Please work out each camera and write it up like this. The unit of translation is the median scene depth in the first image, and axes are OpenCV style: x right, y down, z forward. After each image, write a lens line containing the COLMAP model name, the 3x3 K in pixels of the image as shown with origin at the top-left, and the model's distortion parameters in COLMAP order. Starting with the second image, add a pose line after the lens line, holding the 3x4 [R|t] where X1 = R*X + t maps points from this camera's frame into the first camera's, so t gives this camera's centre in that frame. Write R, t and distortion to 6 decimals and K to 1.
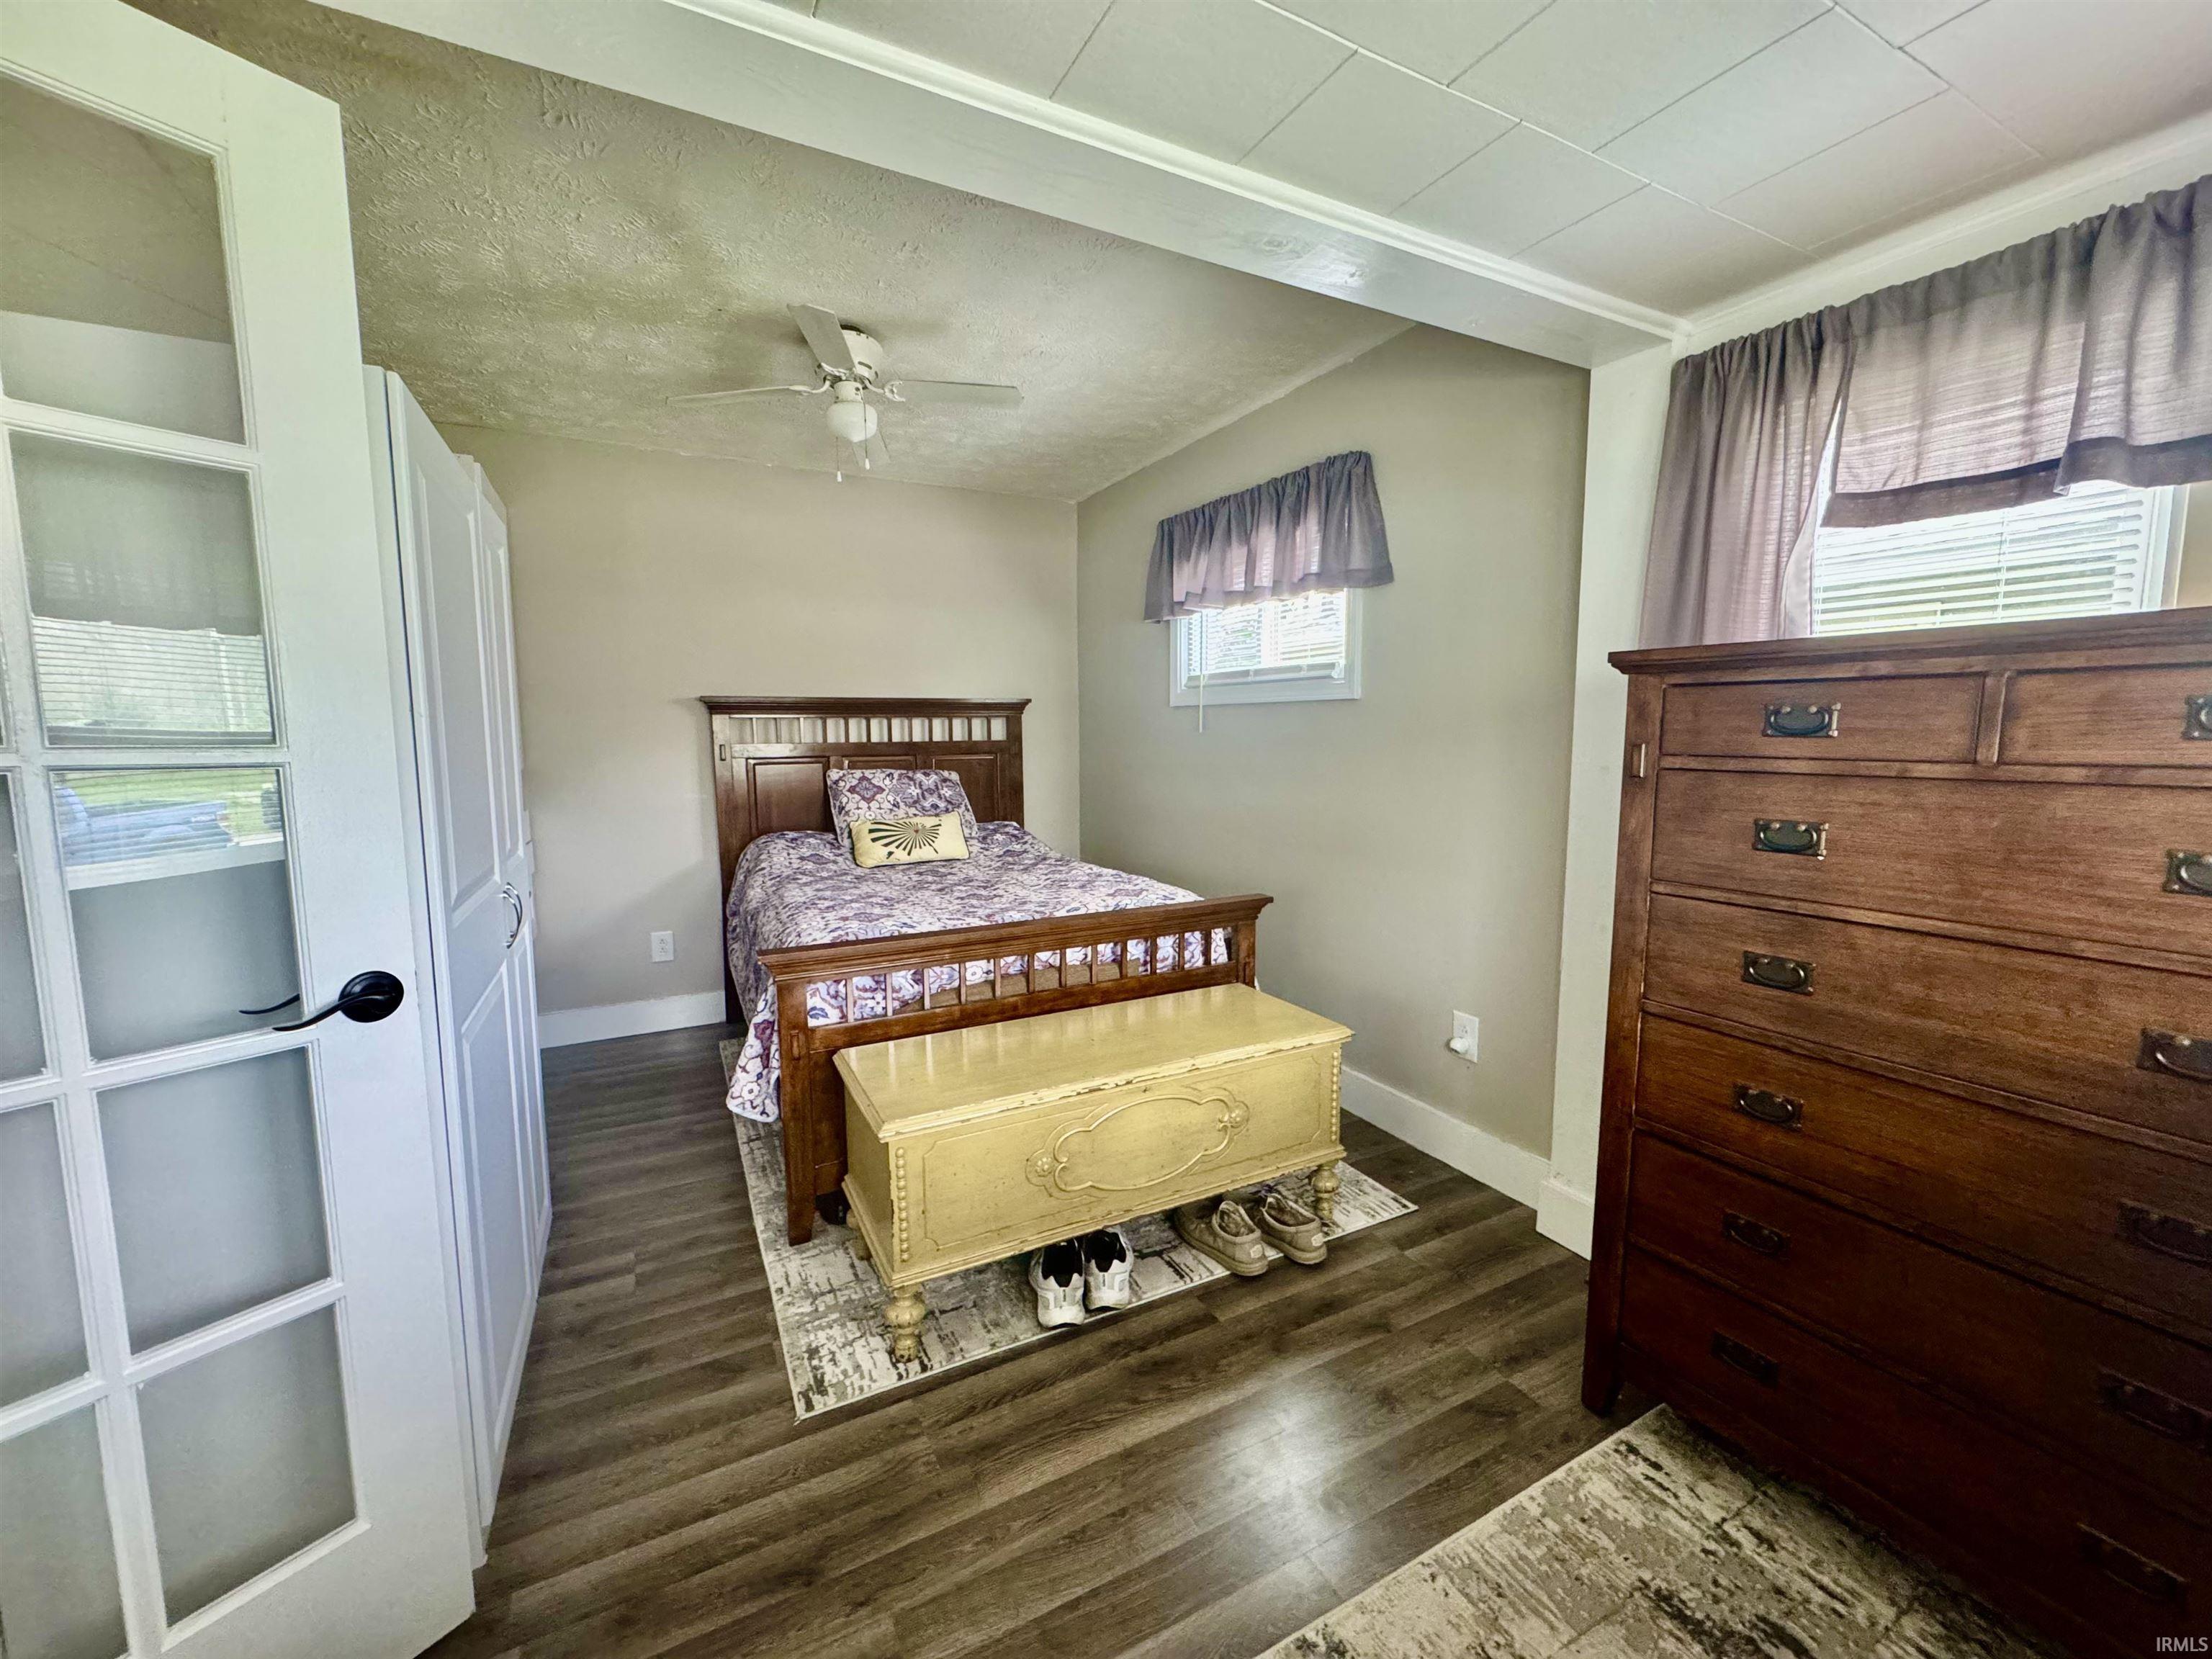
lens RADIAL K [[873.7, 0, 1098.3], [0, 873.7, 828.5], [0, 0, 1]] dist [0.000865, 0.000033]
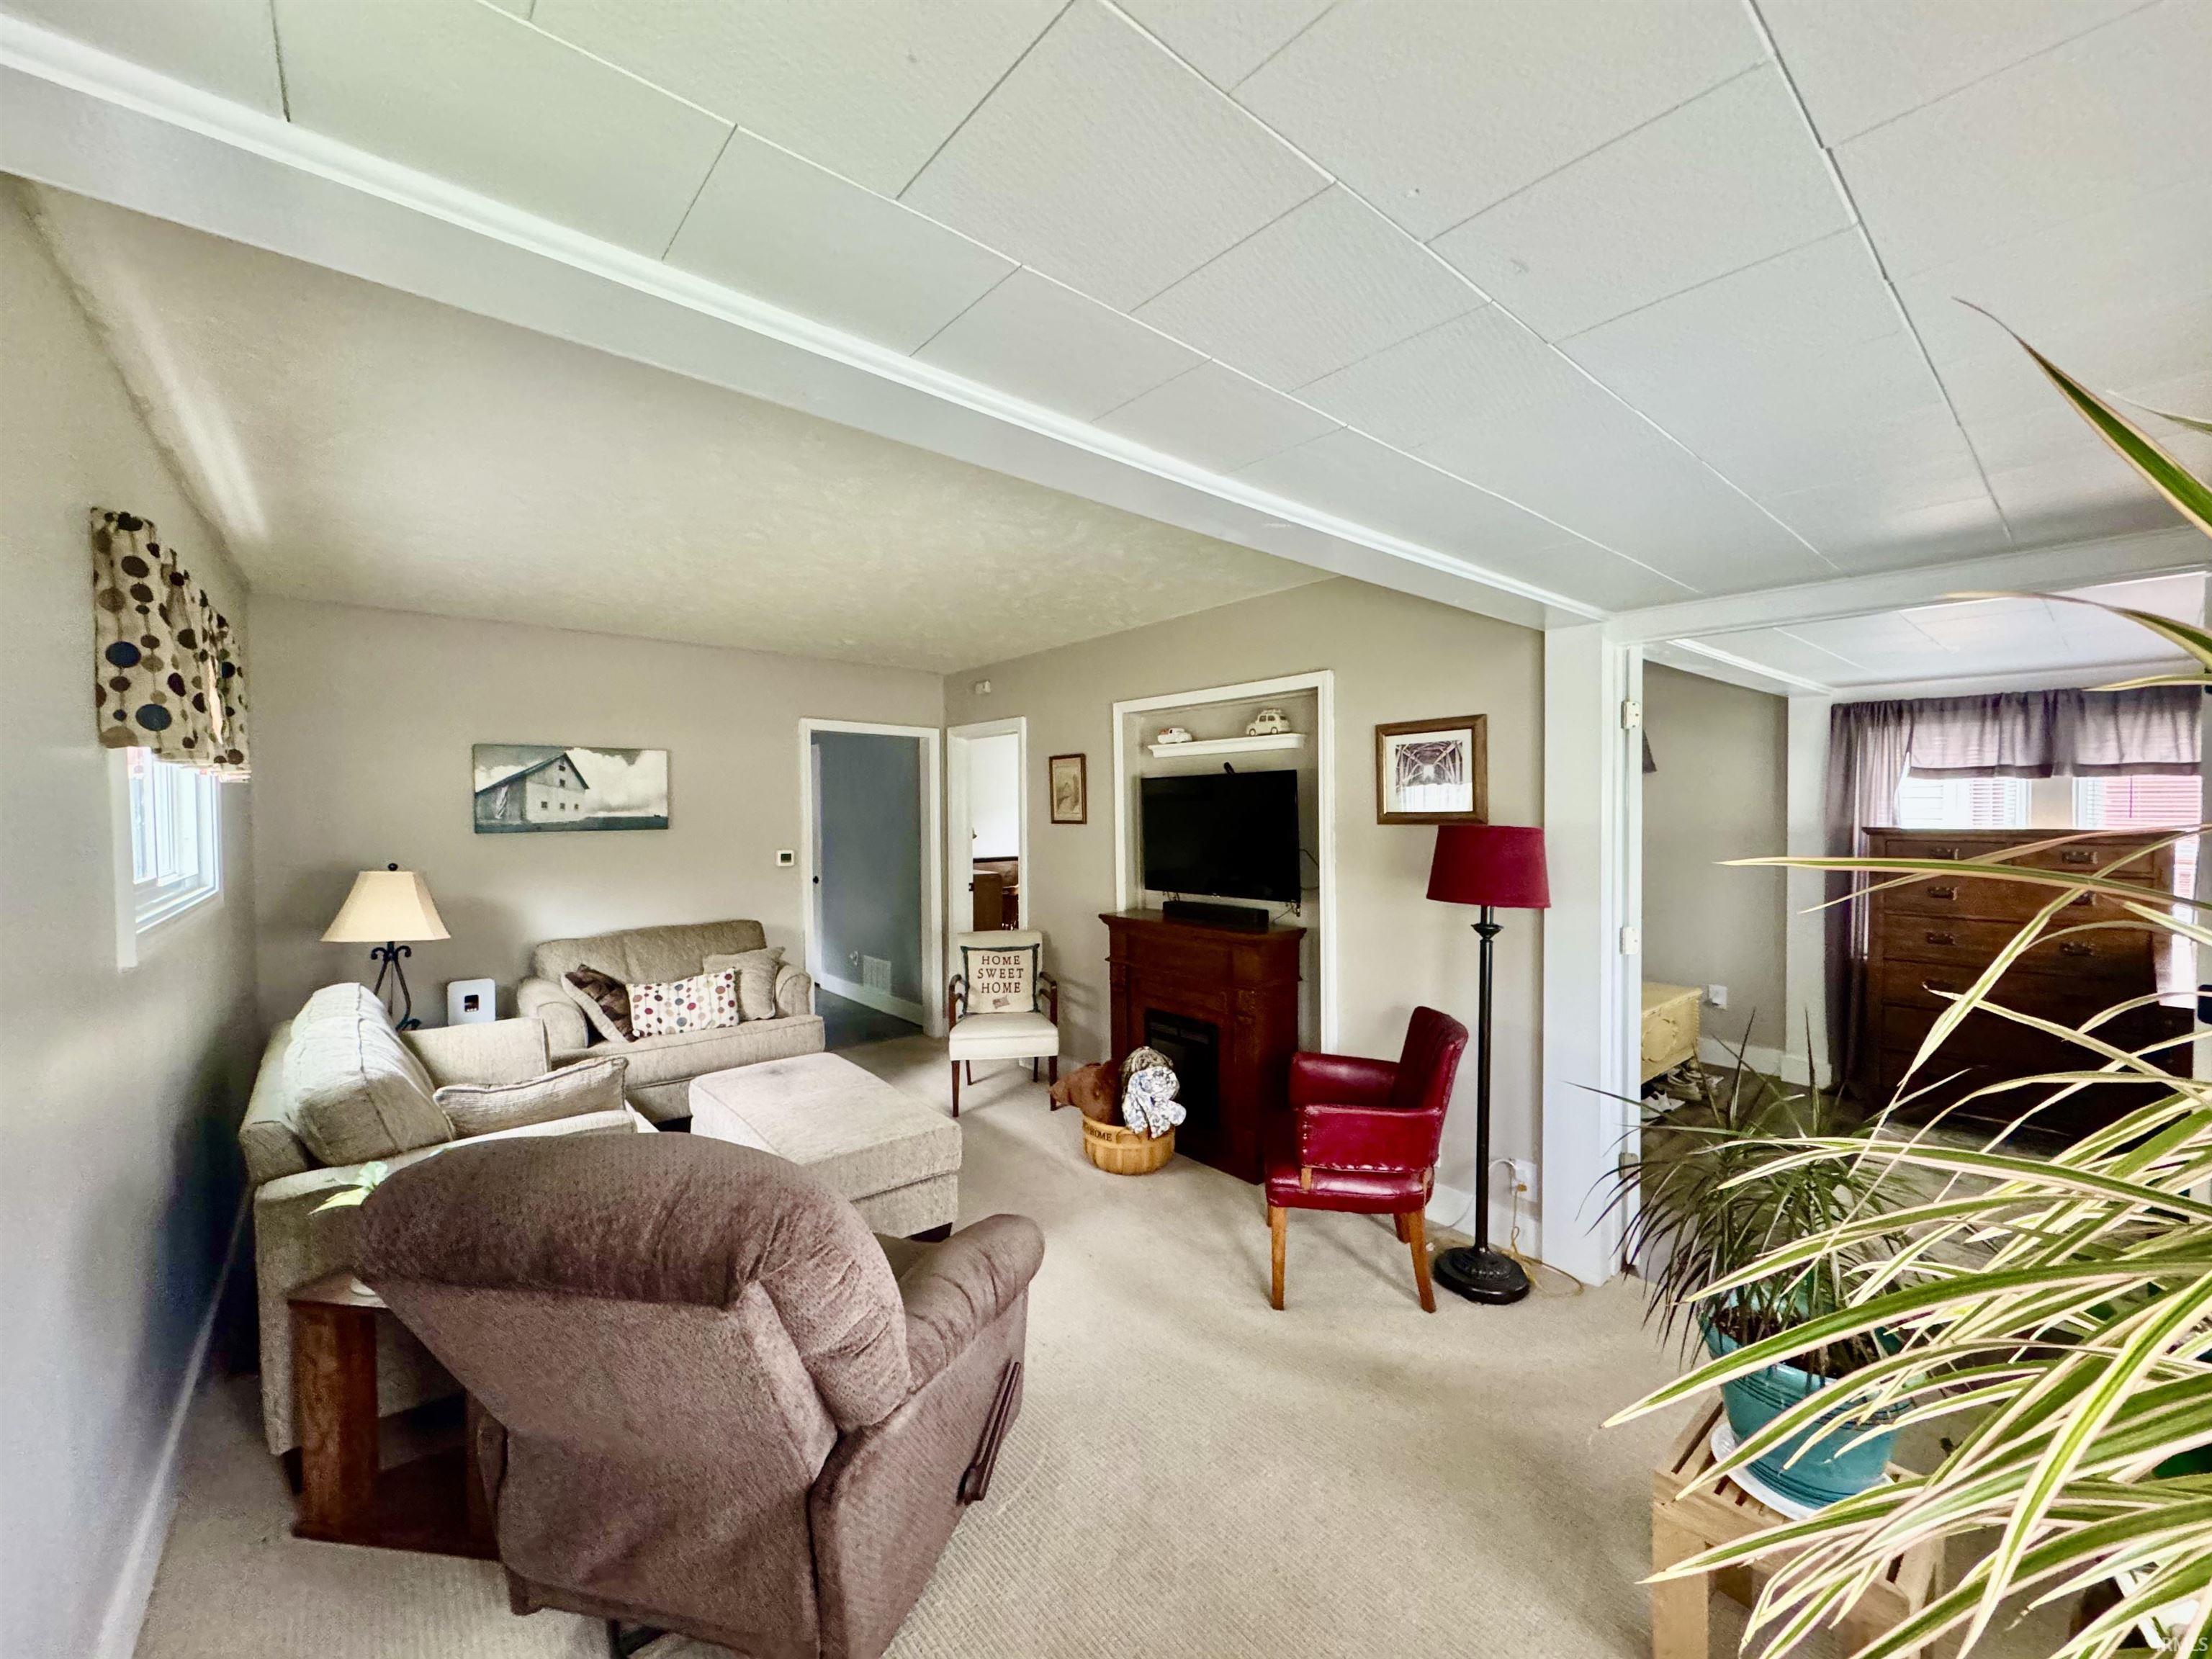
lens RADIAL K [[873.7, 0, 1102.1], [0, 873.7, 833.8], [0, 0, 1]] dist [0.000865, 0.000033]
pose [[0.974287, -0.005178, 0.225252, -2.477429], [0.024636, 0.996190, -0.083659, -0.008825], [-0.223961, 0.087058, 0.970702, -1.179377]]
